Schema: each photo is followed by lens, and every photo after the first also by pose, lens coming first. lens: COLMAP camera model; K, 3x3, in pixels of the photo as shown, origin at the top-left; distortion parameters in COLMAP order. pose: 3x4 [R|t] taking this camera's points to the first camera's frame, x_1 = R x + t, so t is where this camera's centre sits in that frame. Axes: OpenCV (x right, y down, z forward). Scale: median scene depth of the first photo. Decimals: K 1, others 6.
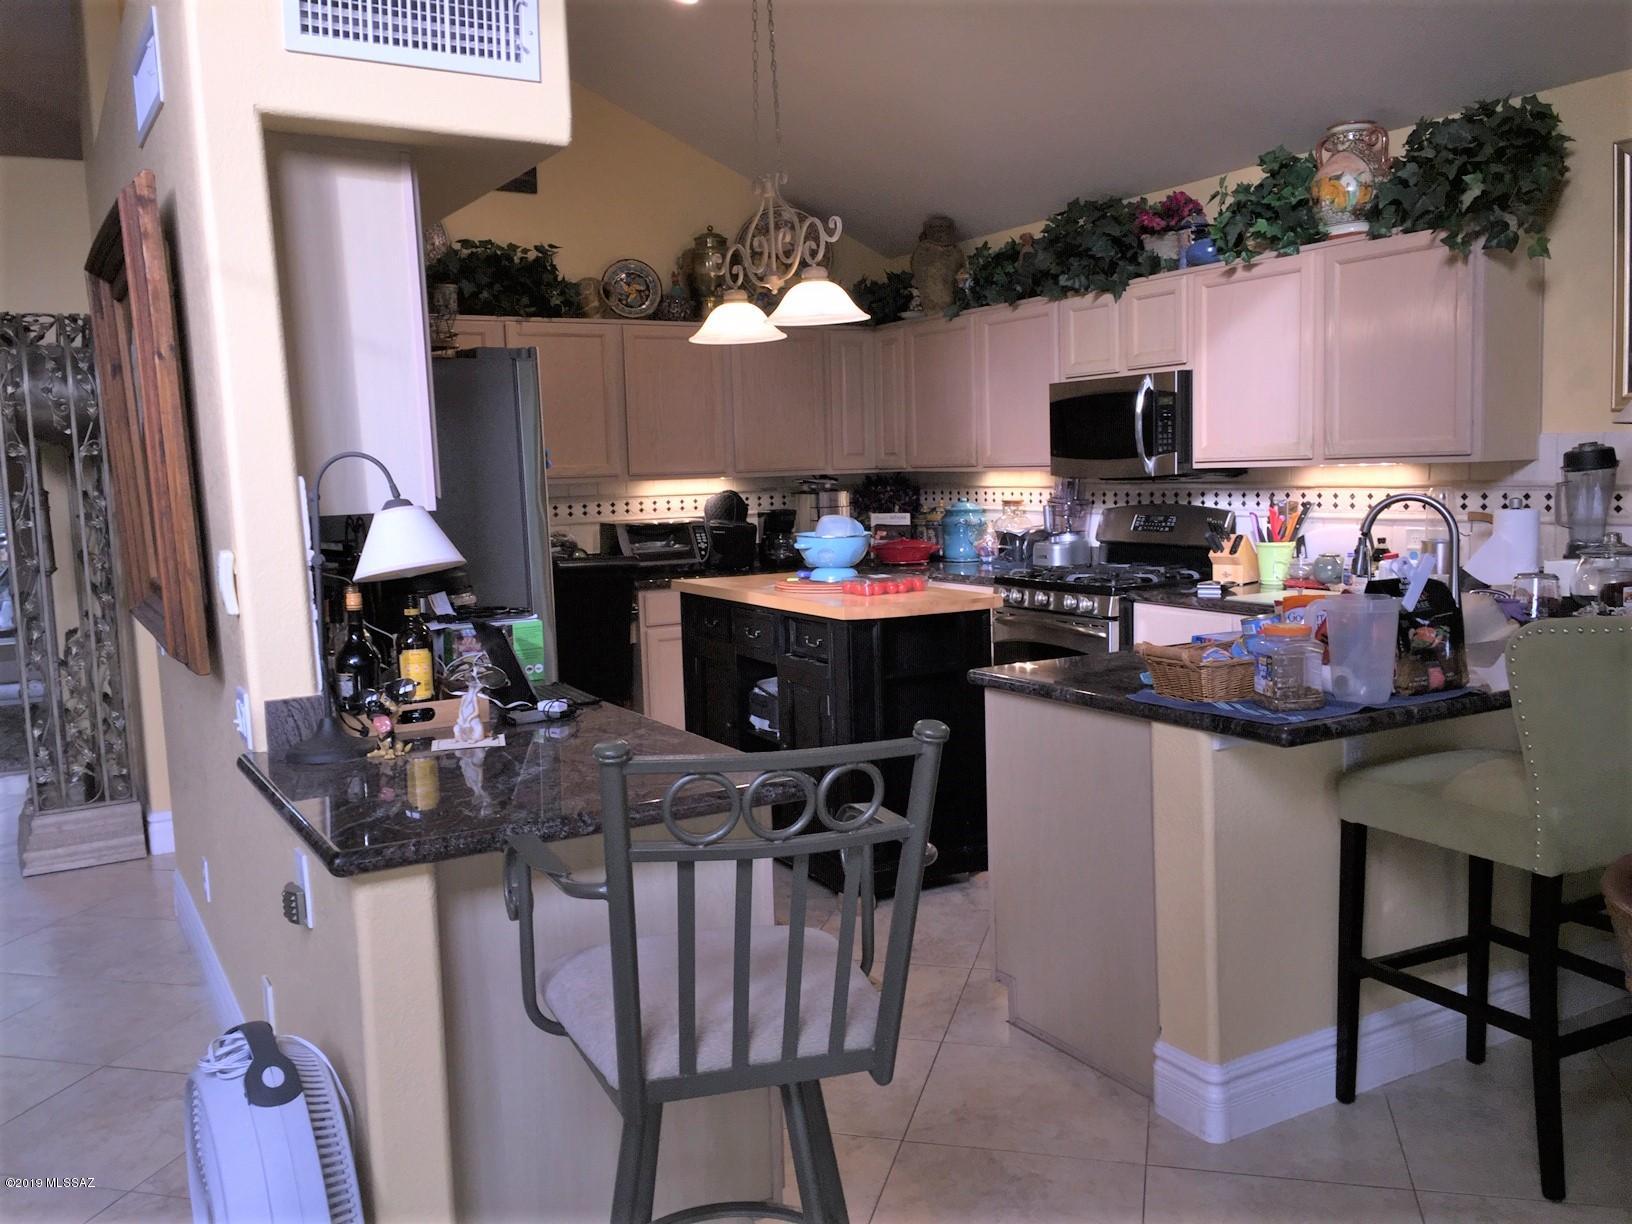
lens RADIAL K [[1394.2, 0, 831.0], [0, 1394.2, 618.8], [0, 0, 1]] dist [0.082992, -0.101963]
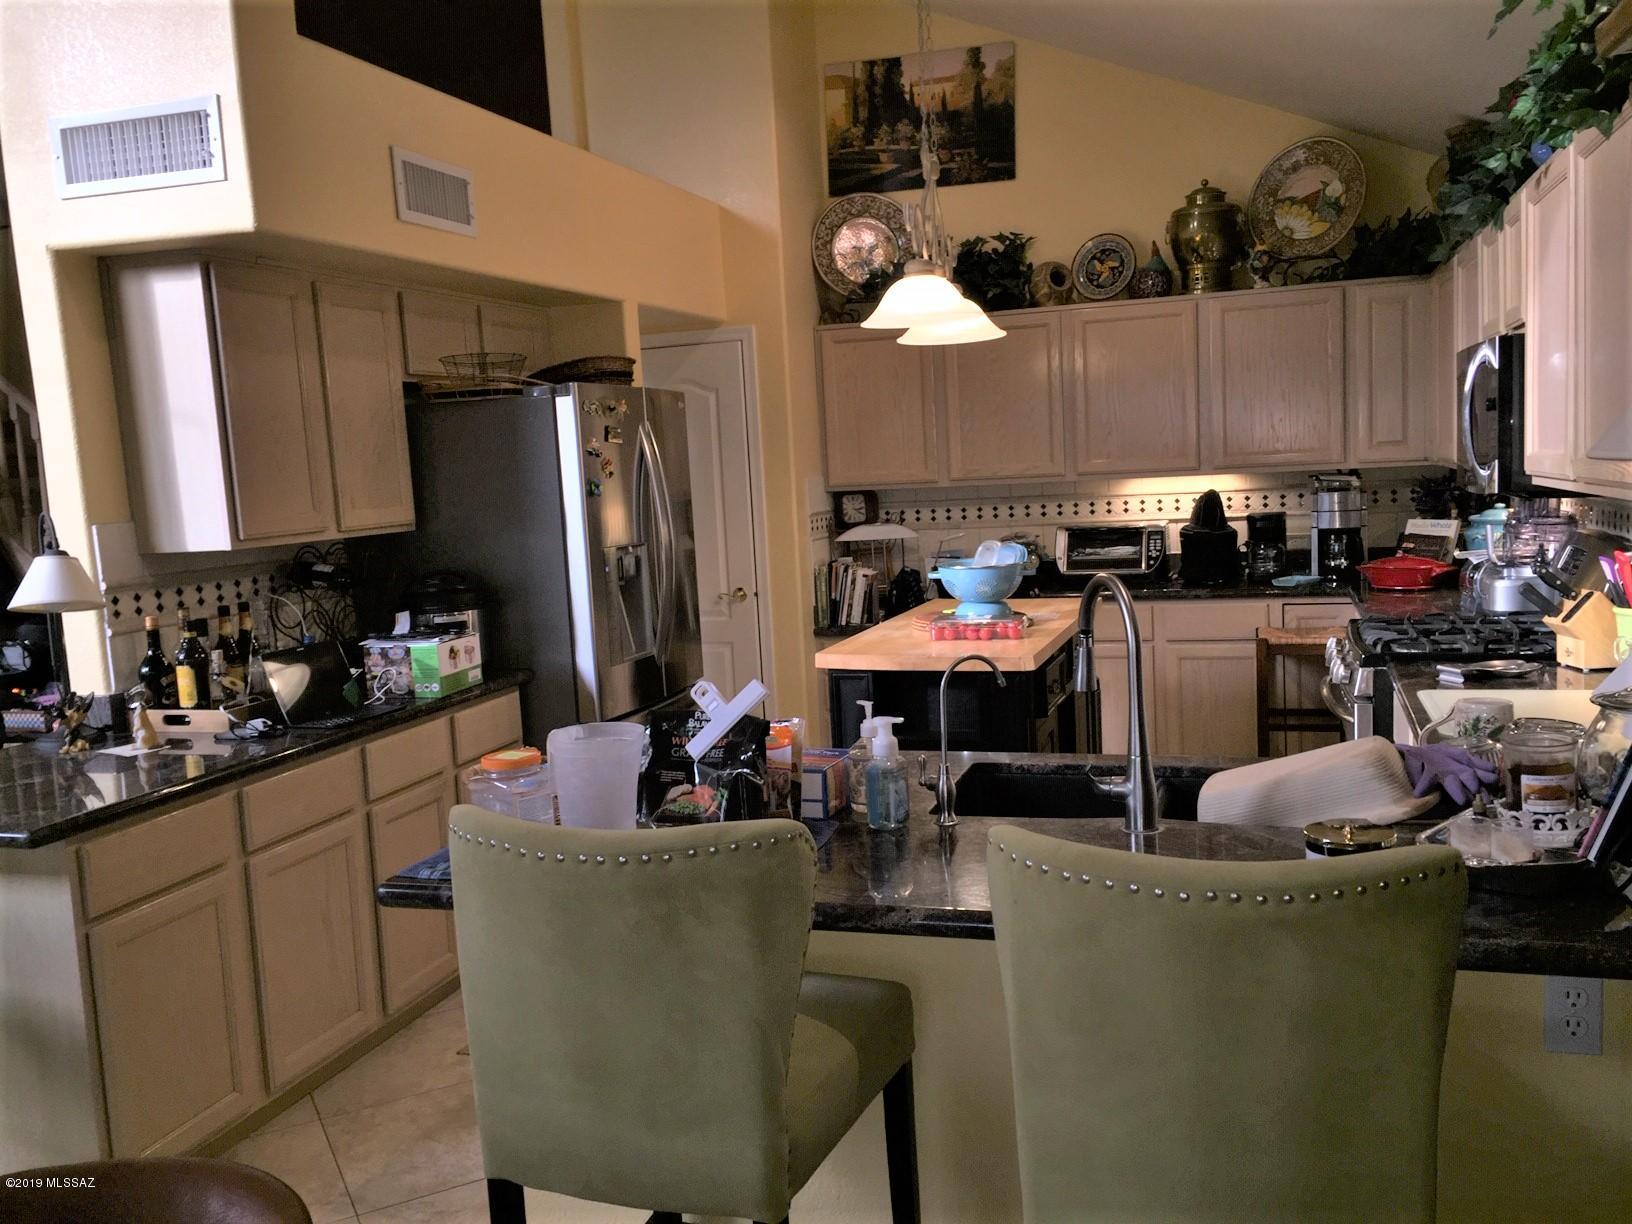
lens RADIAL K [[1394.2, 0, 822.6], [0, 1394.2, 607.2], [0, 0, 1]] dist [0.082992, -0.101963]
pose [[0.665014, 0.073893, -0.743166, 0.423373], [-0.054148, 0.997245, 0.050703, -0.052301], [0.744865, 0.006523, 0.667183, 0.260672]]
